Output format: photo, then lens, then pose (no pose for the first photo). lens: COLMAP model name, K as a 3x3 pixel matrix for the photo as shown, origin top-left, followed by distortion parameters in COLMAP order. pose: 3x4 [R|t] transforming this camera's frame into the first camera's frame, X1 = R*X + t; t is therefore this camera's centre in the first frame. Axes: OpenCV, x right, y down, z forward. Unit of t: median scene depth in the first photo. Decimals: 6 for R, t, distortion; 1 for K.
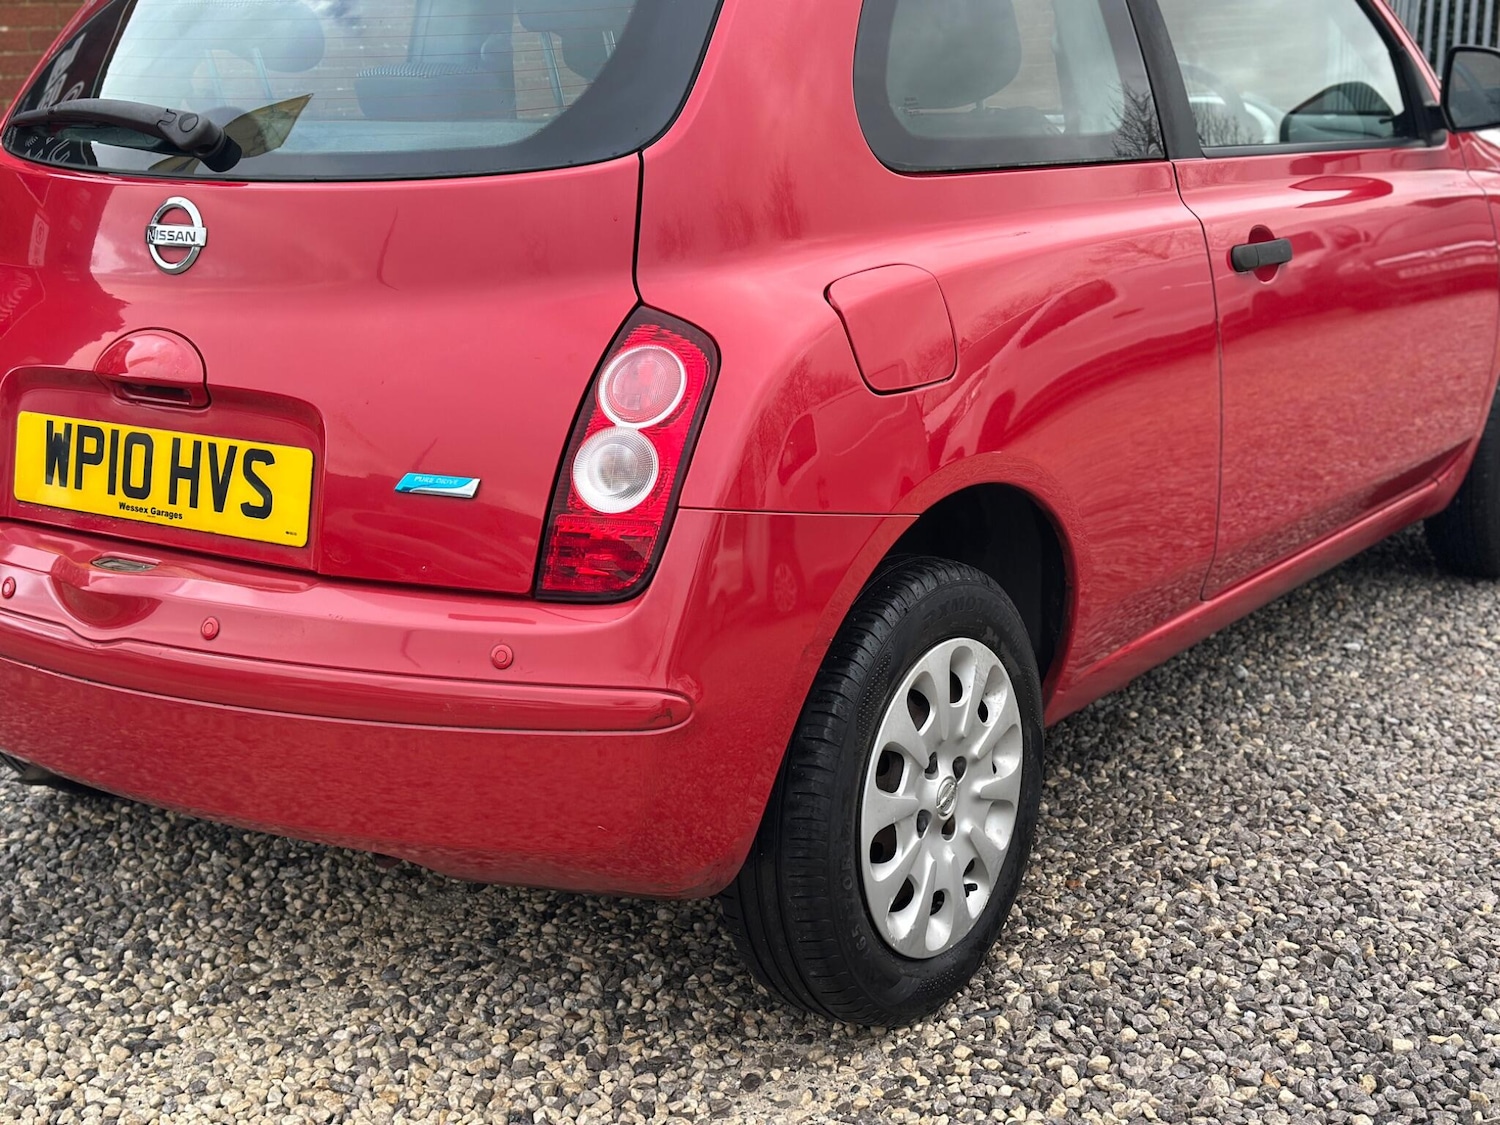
lens RADIAL K [[2064.4, 0, 750.0], [0, 2064.4, 562.5], [0, 0, 1]] dist [0.227719, -0.490908]
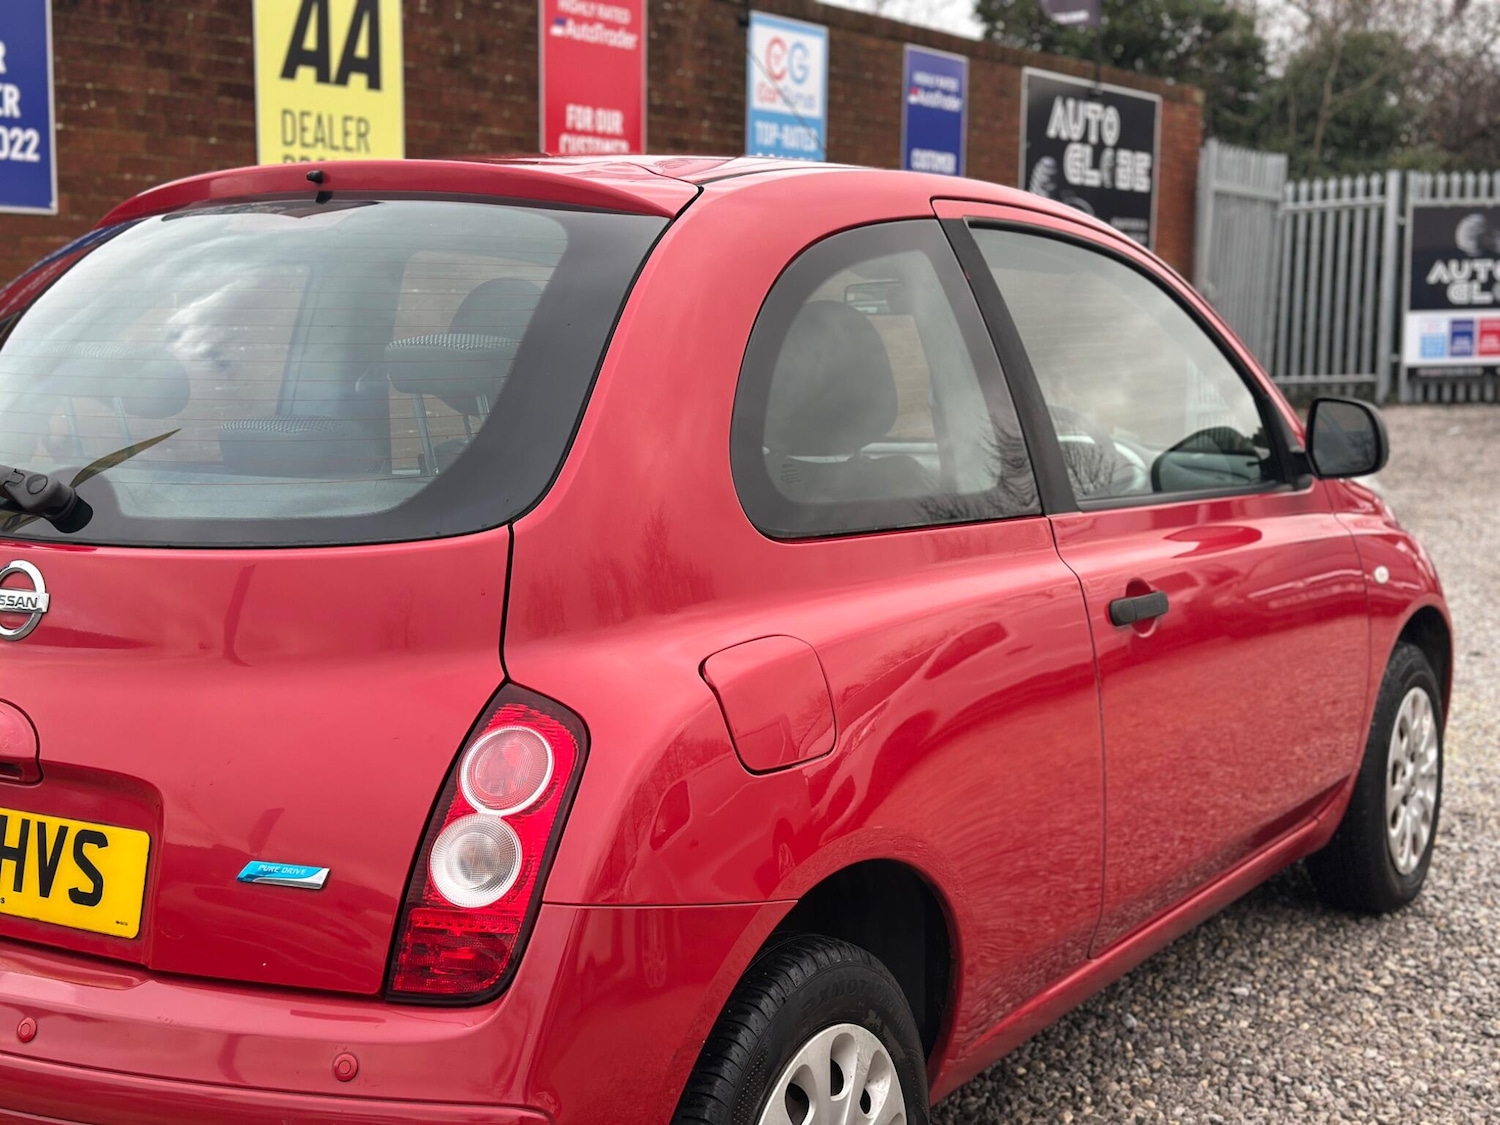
lens RADIAL K [[2064.4, 0, 750.0], [0, 2064.4, 562.5], [0, 0, 1]] dist [0.227719, -0.490908]
pose [[0.998334, 0.010143, 0.056806, 0.003495], [-0.002826, 0.991843, -0.127437, -0.046620], [-0.057635, 0.127064, 0.990219, 0.030912]]
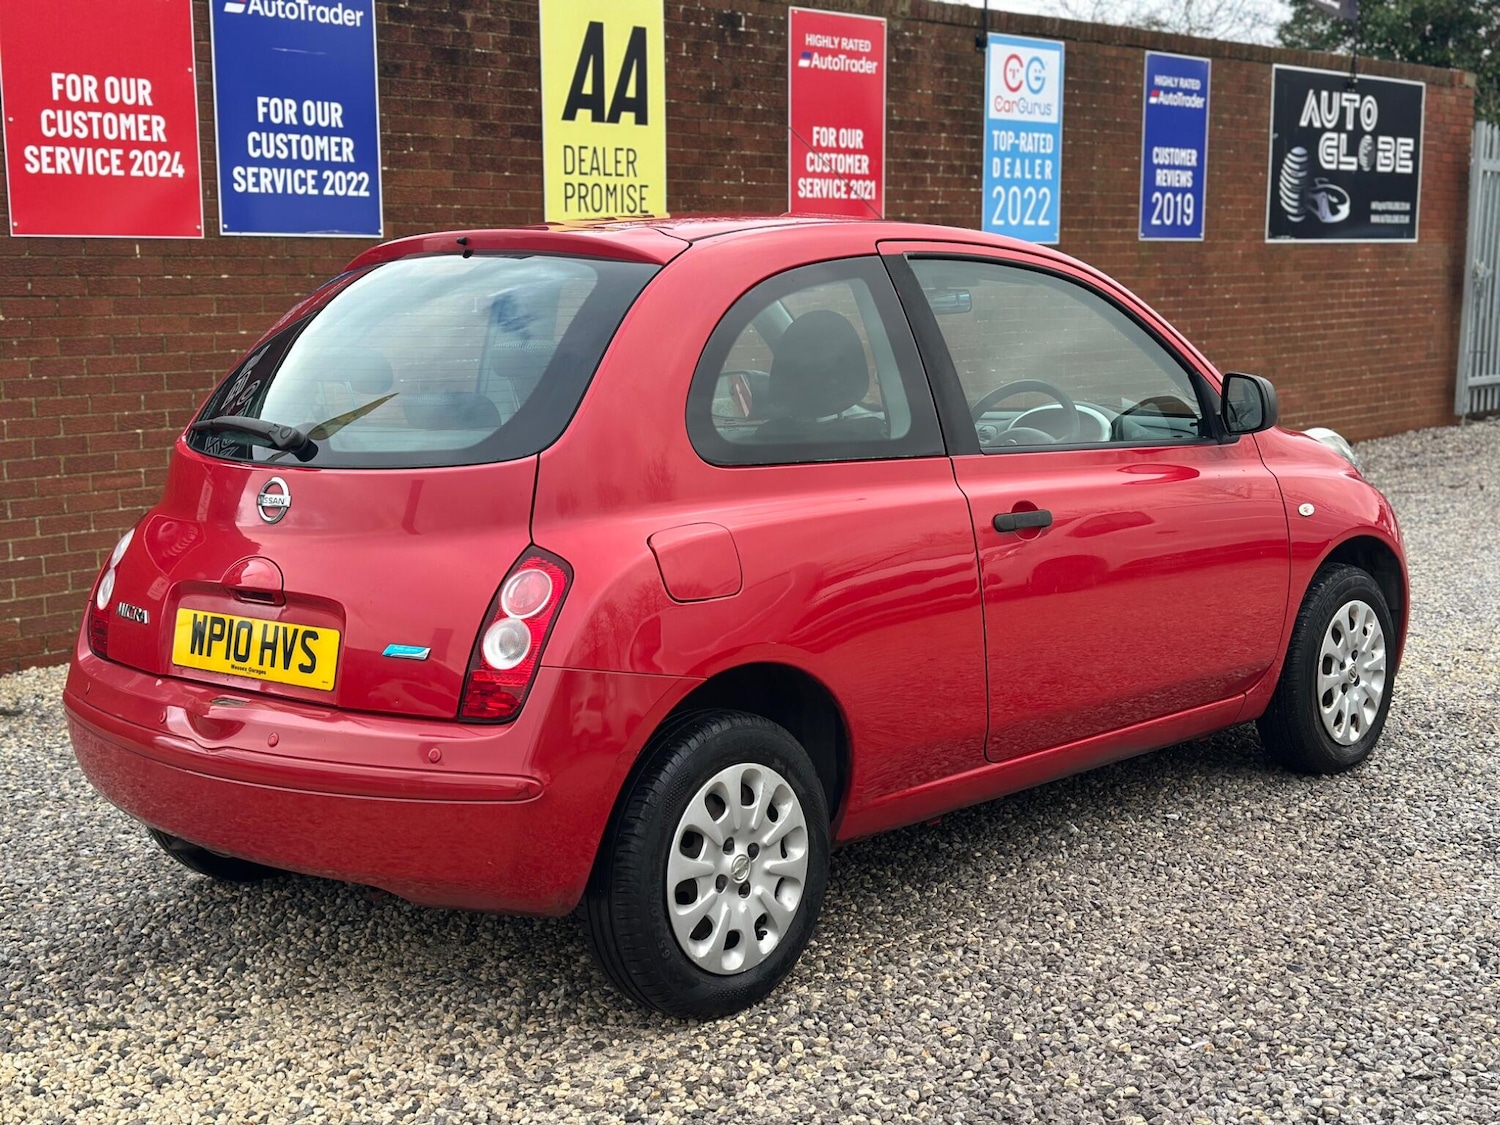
lens RADIAL K [[2073.8, 0, 745.5], [0, 2073.8, 576.9], [0, 0, 1]] dist [0.220550, -0.374814]
pose [[0.992473, 0.017818, -0.121164, 0.256588], [-0.031213, 0.993488, -0.109578, 0.062239], [0.118422, 0.112535, 0.986566, -0.492083]]
